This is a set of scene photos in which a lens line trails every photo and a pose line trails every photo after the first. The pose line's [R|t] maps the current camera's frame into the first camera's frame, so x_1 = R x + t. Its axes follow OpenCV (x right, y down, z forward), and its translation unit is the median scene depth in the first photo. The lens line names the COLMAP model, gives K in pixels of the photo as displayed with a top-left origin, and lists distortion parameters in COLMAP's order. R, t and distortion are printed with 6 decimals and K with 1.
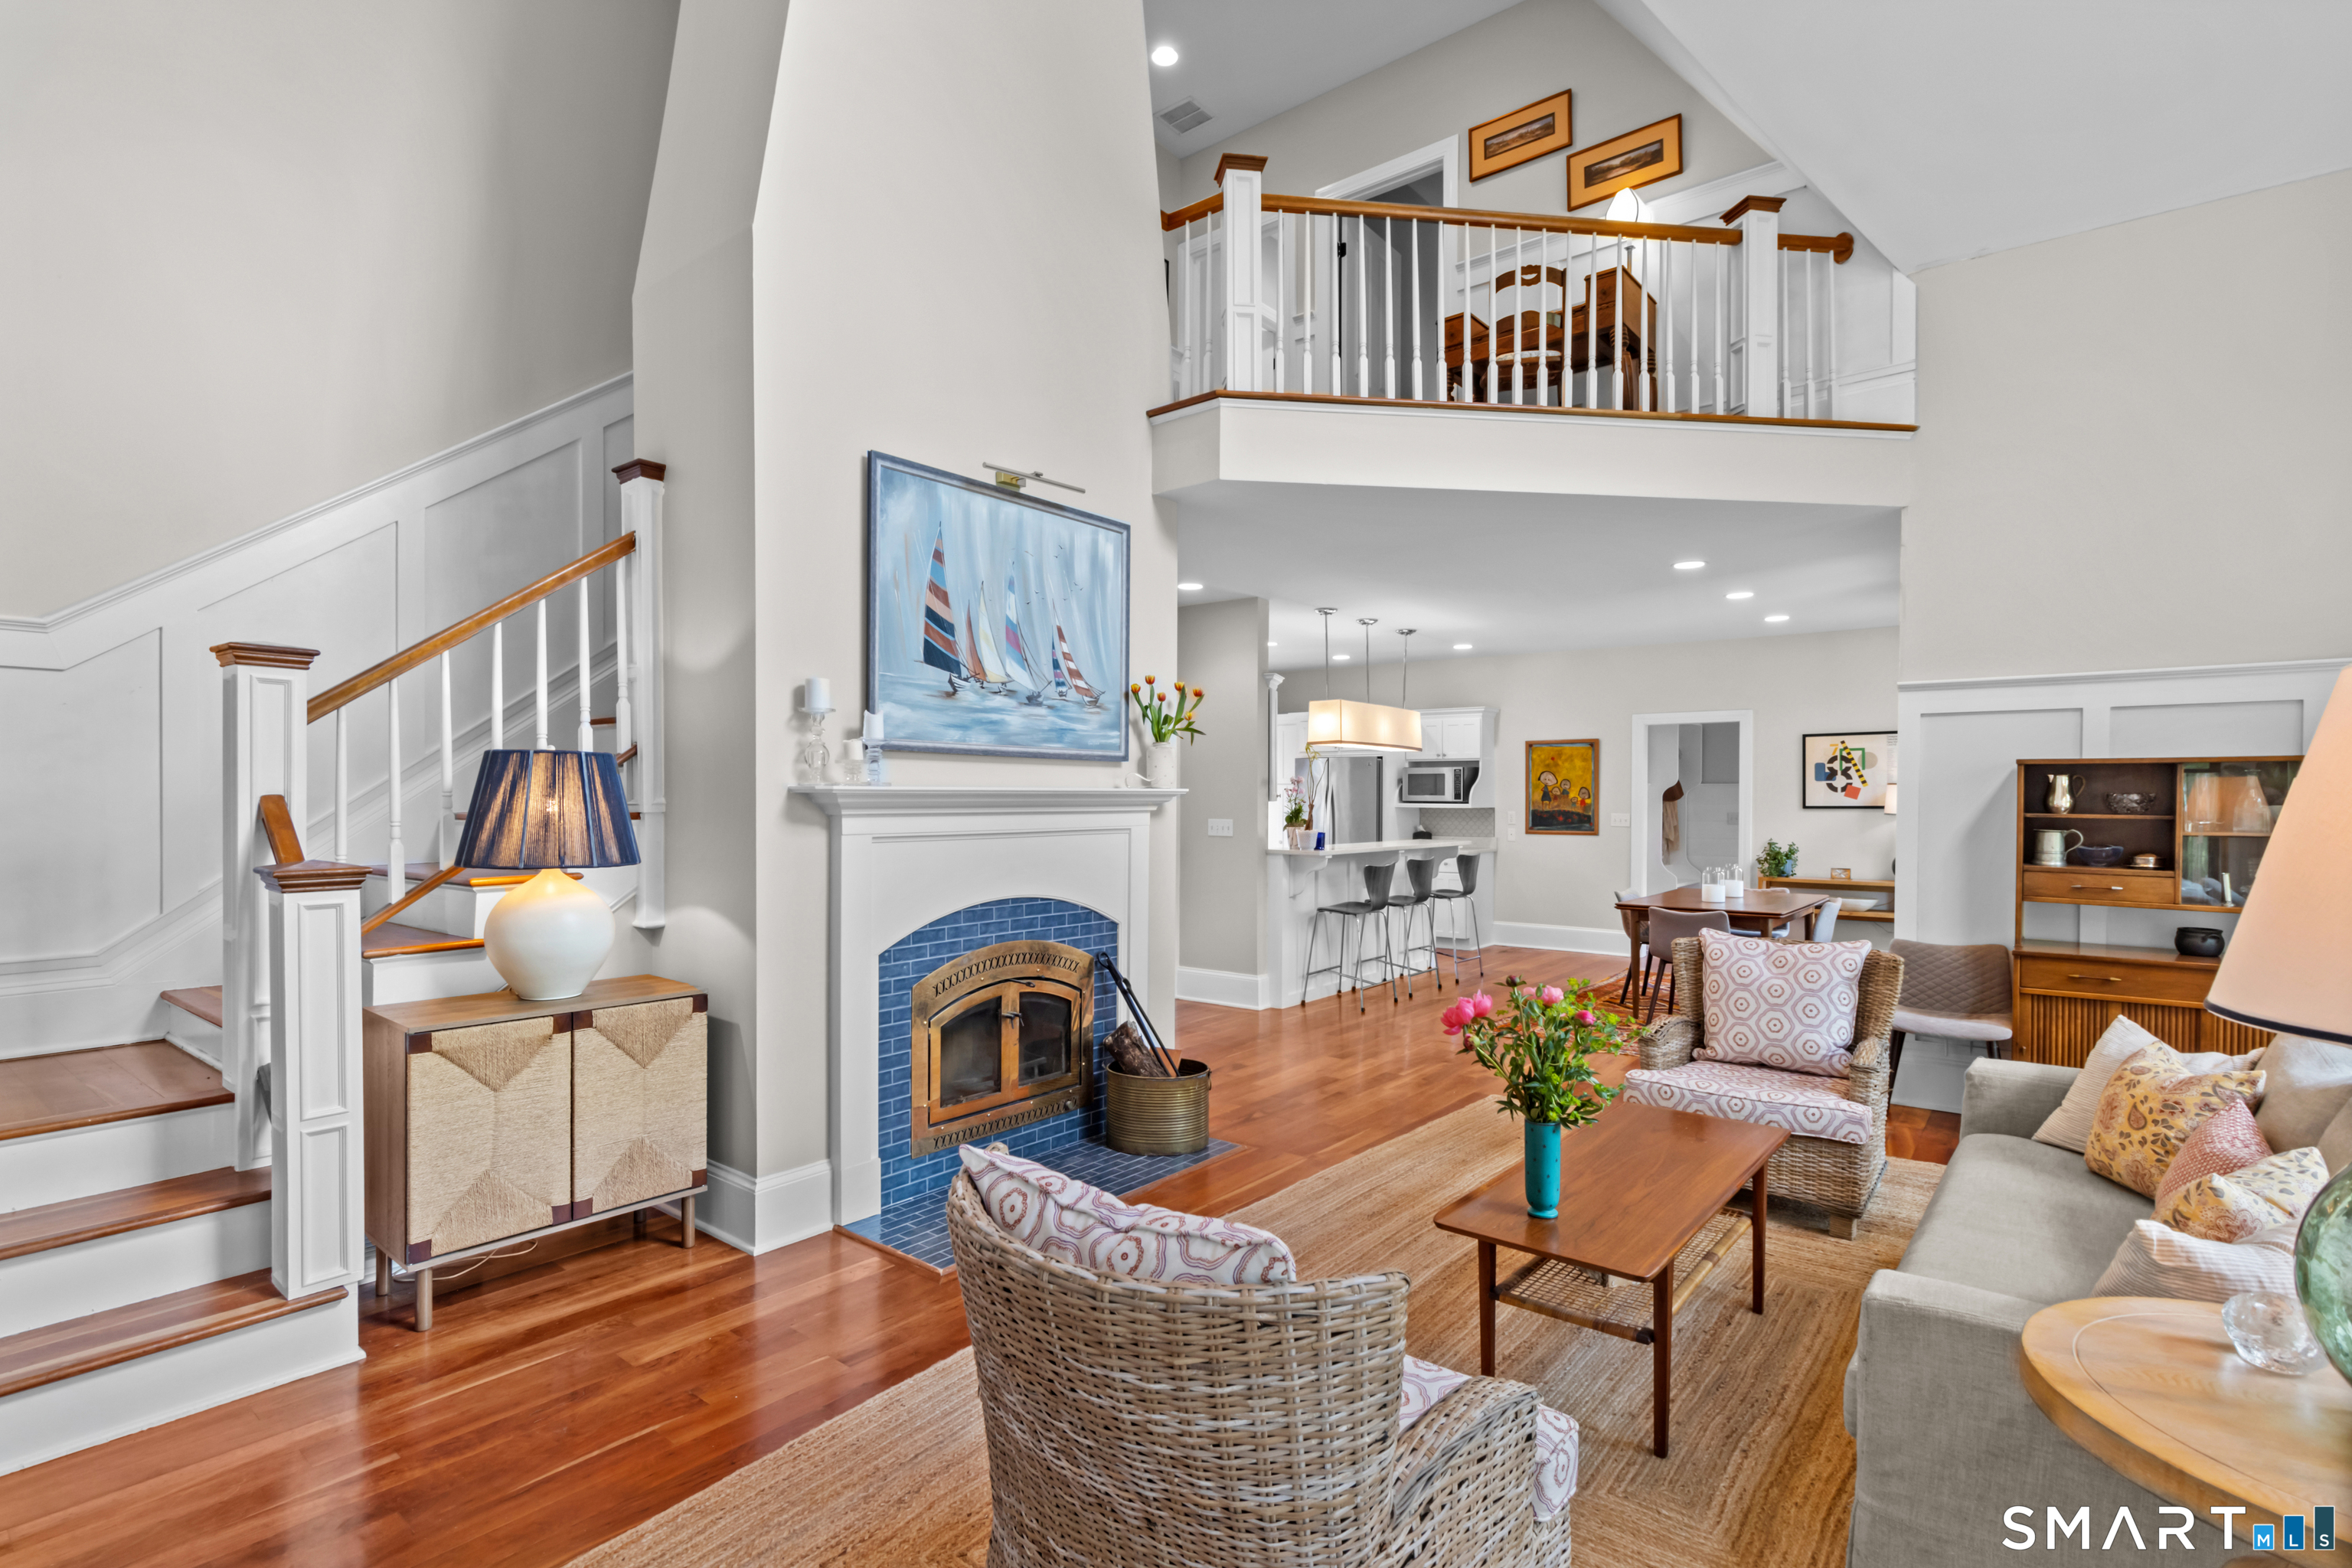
lens RADIAL K [[1123.0, 0, 1157.3], [0, 1123.0, 804.7], [0, 0, 1]] dist [0.000783, 0.000080]
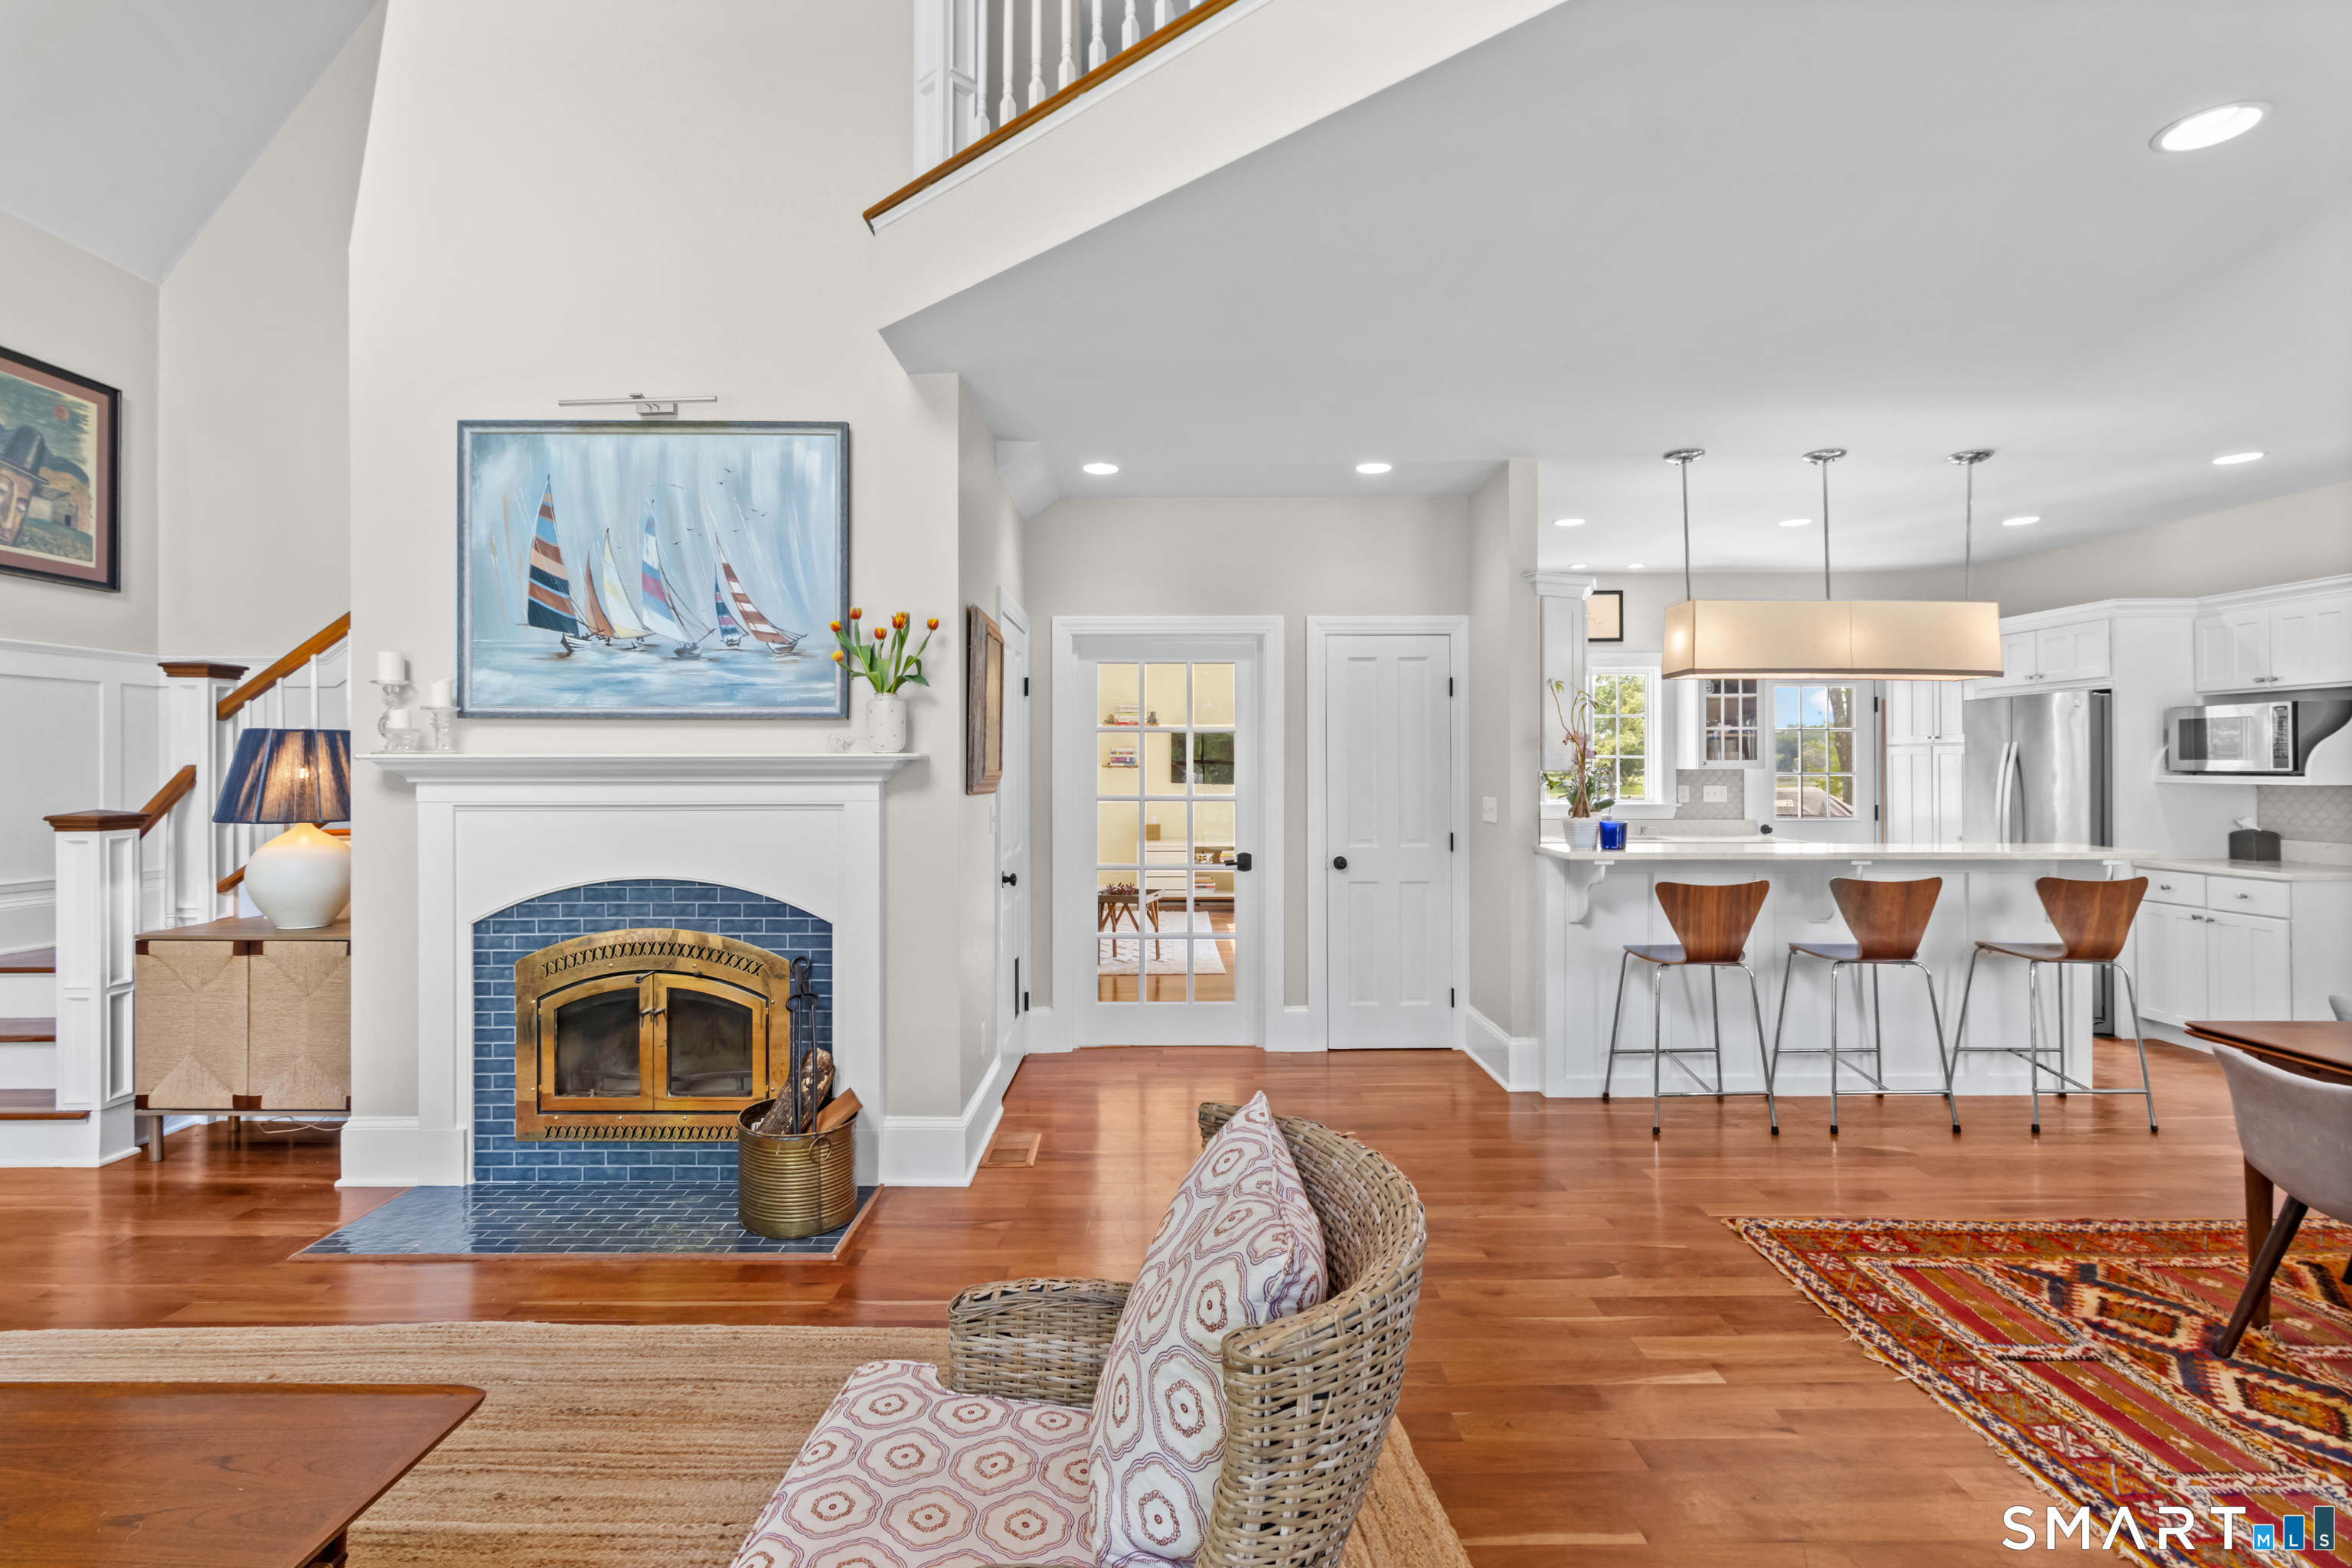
lens RADIAL K [[1097.1, 0, 1160.7], [0, 1097.1, 759.6], [0, 0, 1]] dist [-0.000718, 0.000045]
pose [[0.637798, -0.008697, -0.770155, 0.731414], [-0.003437, 0.999894, -0.014138, -0.000077], [0.770196, 0.011665, 0.637700, 0.698979]]
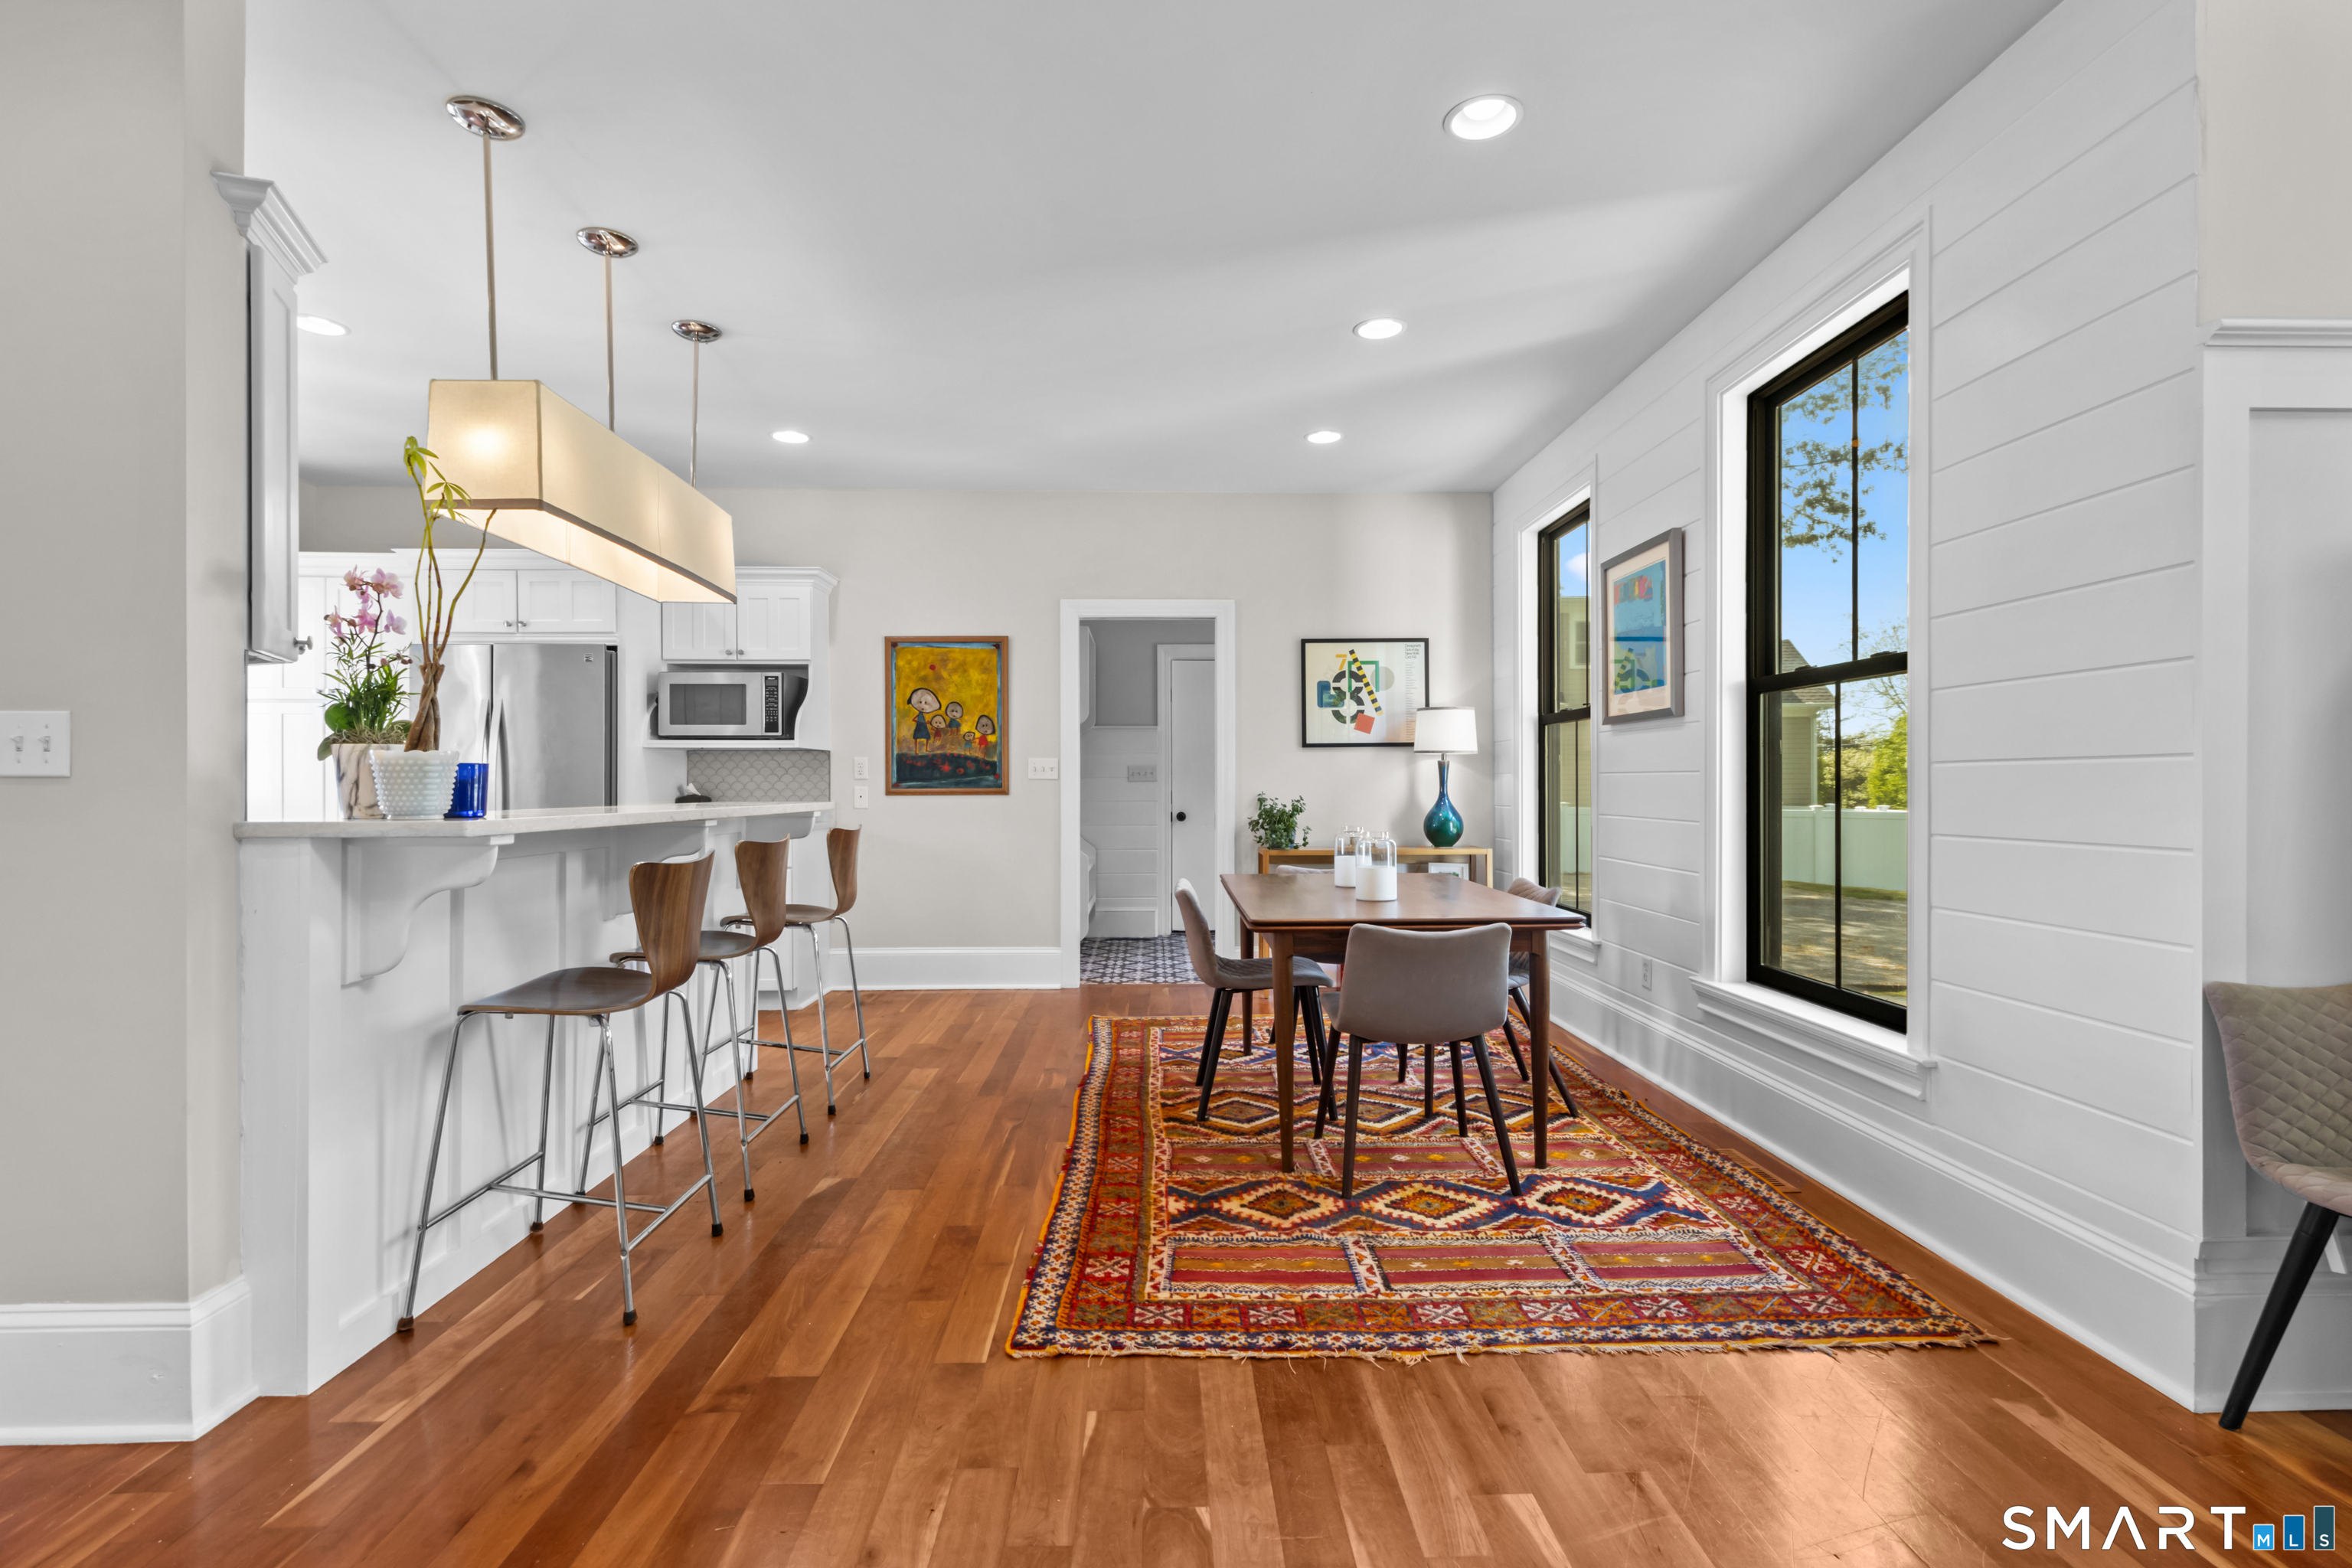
lens RADIAL K [[1097.3, 0, 1183.0], [0, 1097.3, 780.1], [0, 0, 1]] dist [-0.001557, -0.000012]
pose [[0.754193, -0.001068, 0.656652, 0.156436], [0.009379, 0.999914, -0.009147, 0.055890], [-0.656586, 0.013057, 0.754138, 1.052693]]
